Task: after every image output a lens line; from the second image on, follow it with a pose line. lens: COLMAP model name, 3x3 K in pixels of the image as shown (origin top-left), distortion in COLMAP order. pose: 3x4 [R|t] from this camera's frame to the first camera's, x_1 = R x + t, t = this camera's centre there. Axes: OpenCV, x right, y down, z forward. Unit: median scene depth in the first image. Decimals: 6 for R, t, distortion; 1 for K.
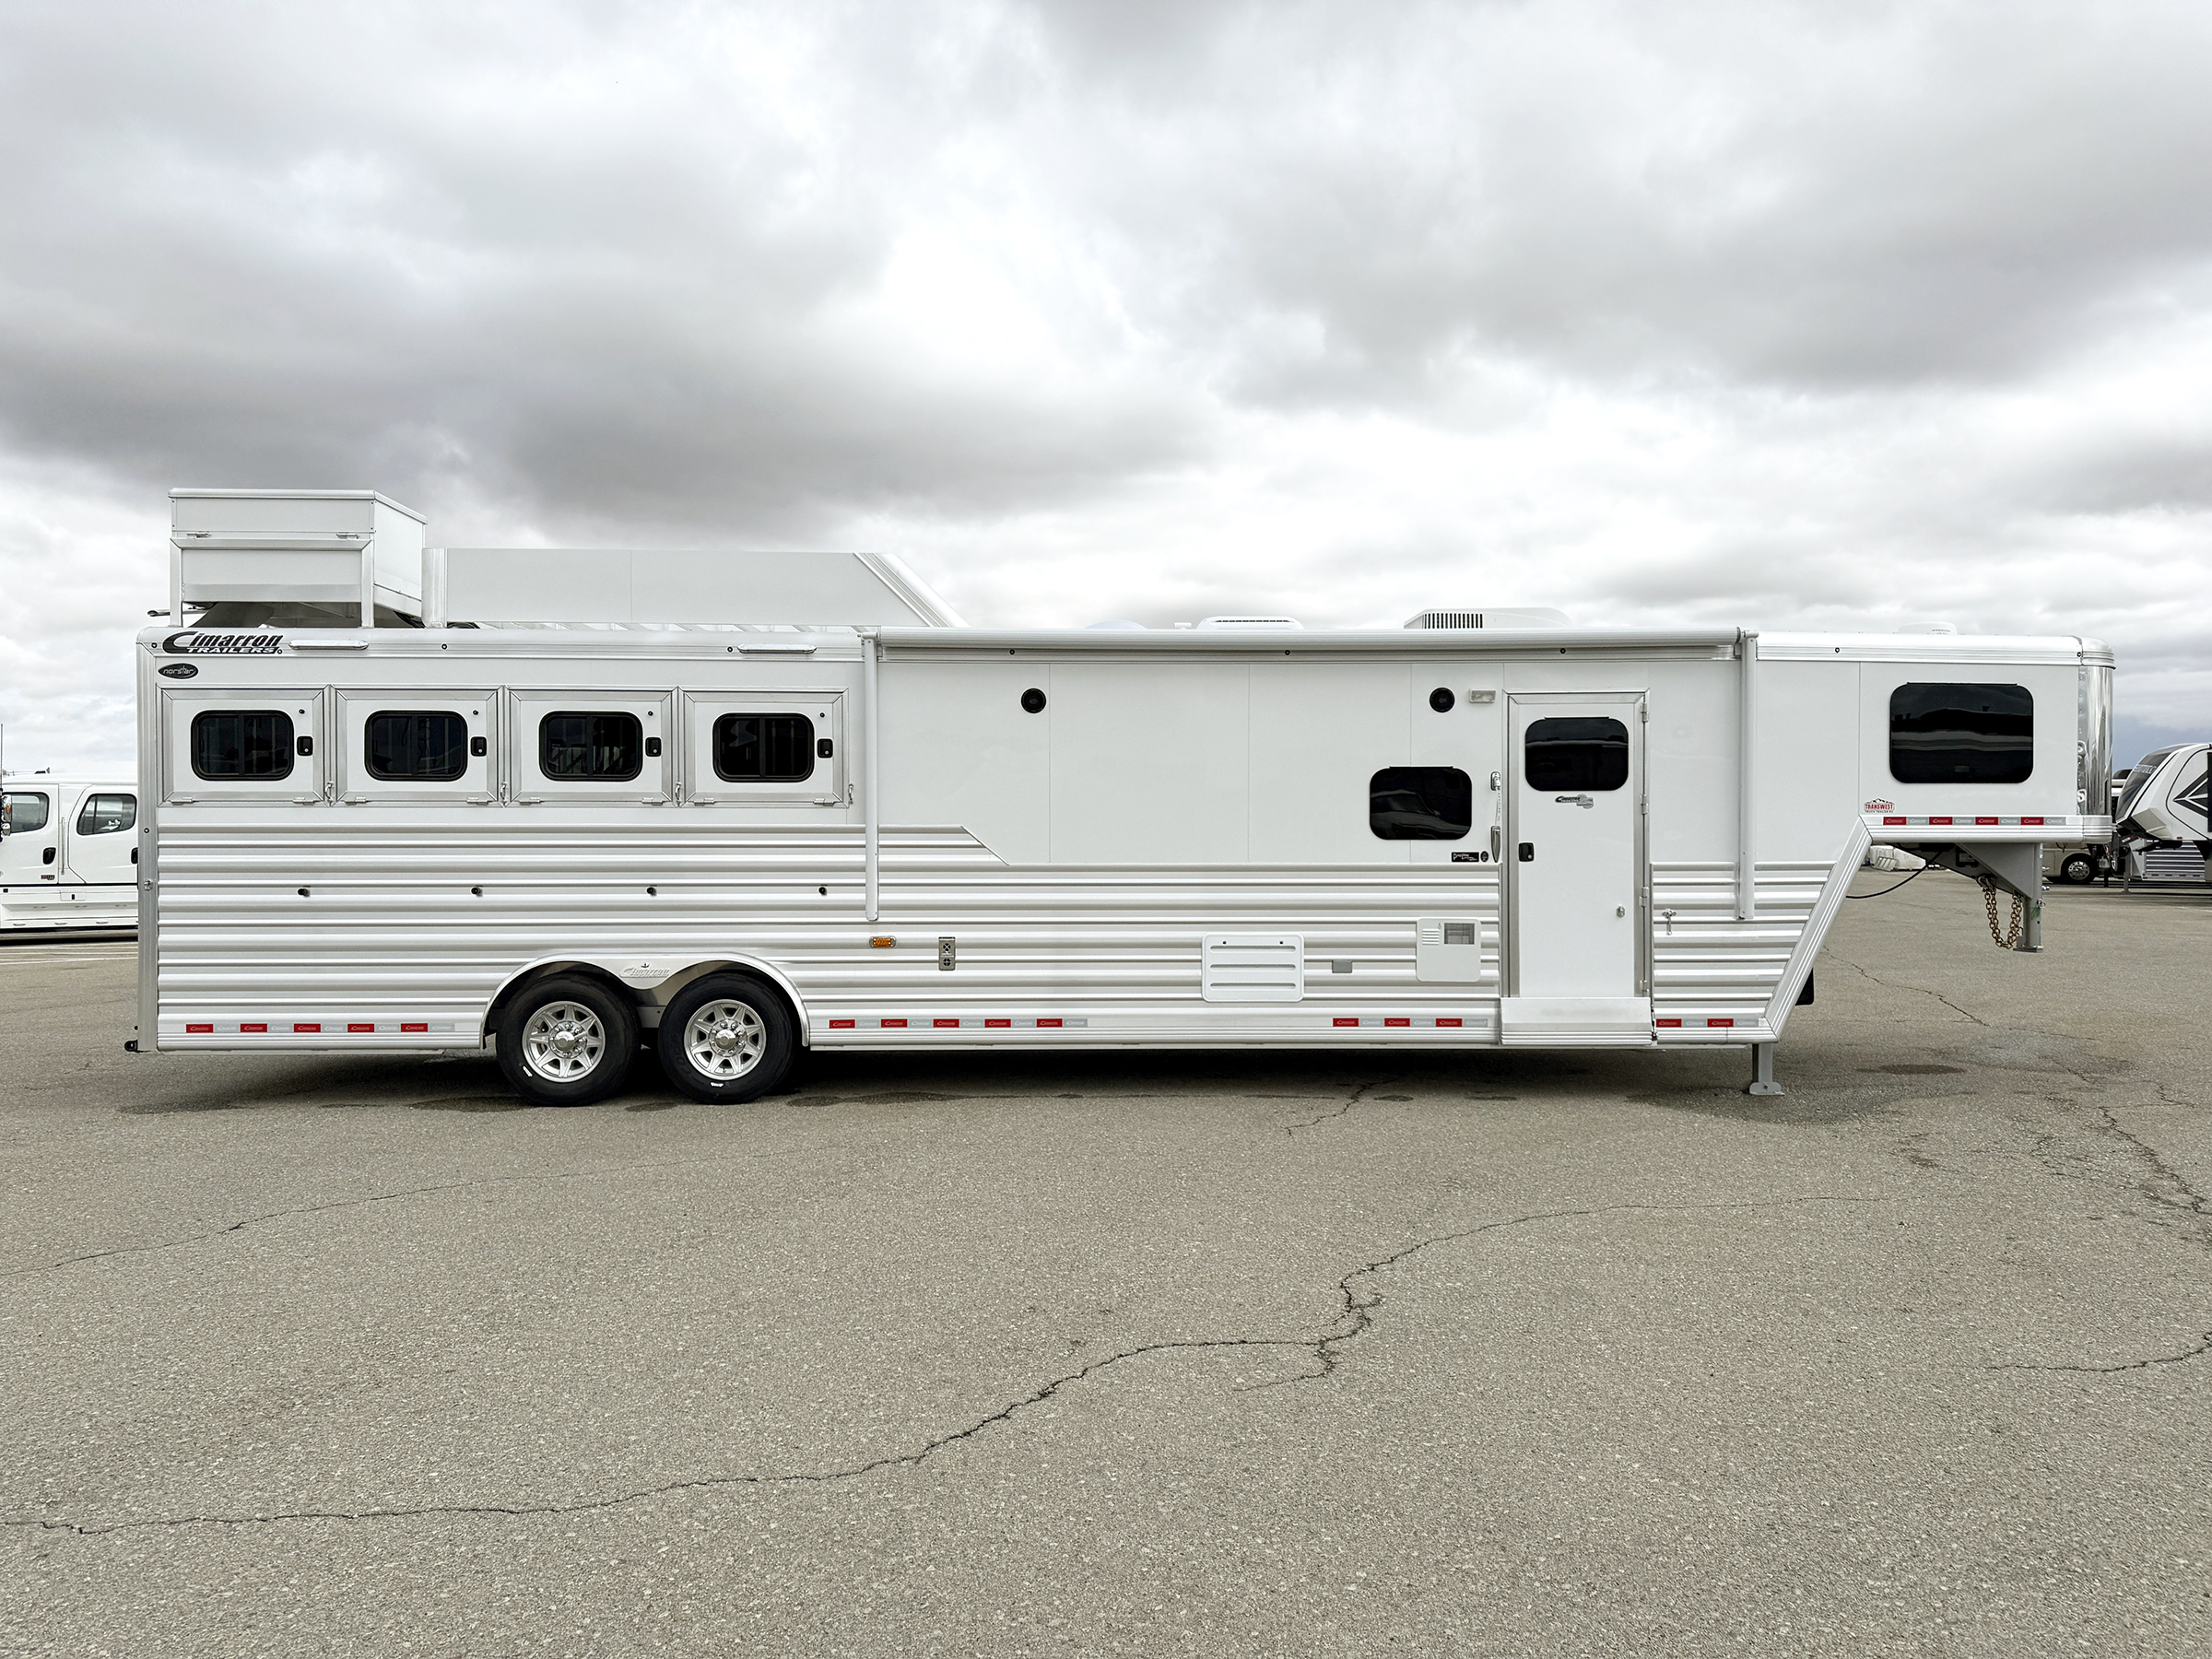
lens RADIAL K [[1505.9, 0, 1097.9], [0, 1505.9, 838.6], [0, 0, 1]] dist [0.065258, -0.040869]
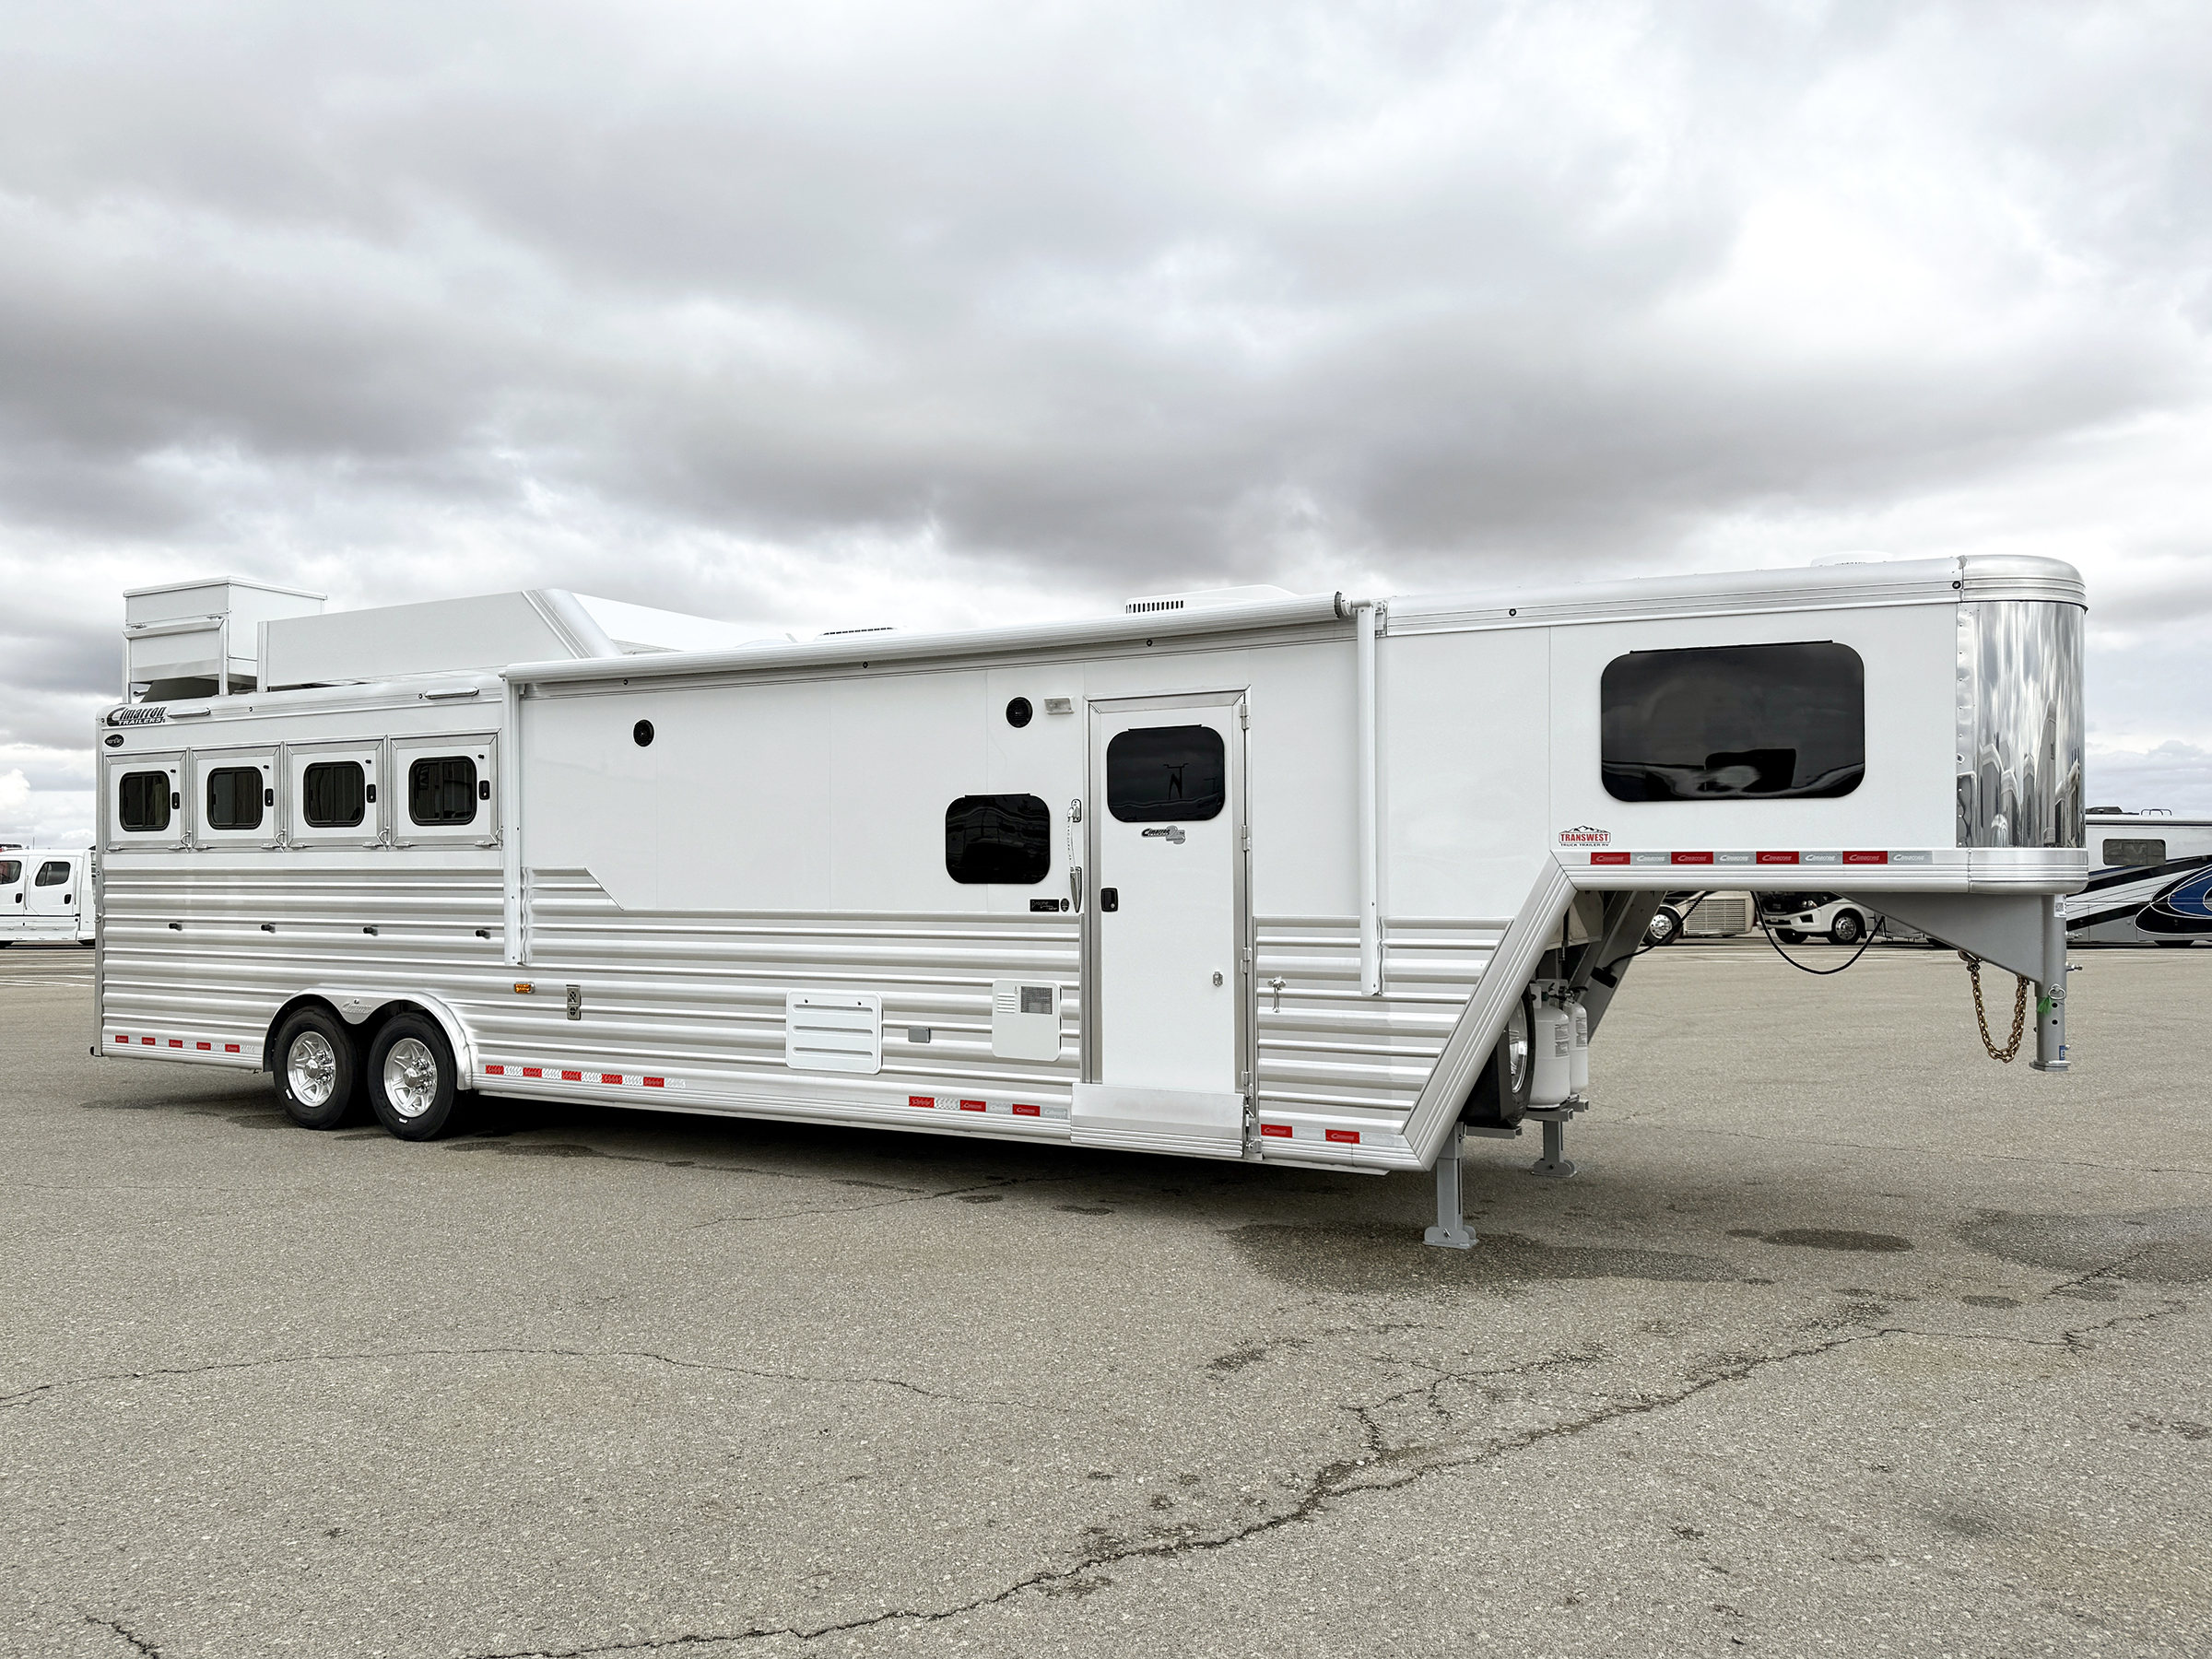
lens RADIAL K [[1580.6, 0, 1104.9], [0, 1580.6, 869.7], [0, 0, 1]] dist [0.029963, -0.021488]
pose [[0.875485, -0.001401, -0.483244, 0.679848], [-0.001284, 0.999986, -0.005225, -0.002561], [0.483244, 0.005195, 0.875470, 0.281031]]
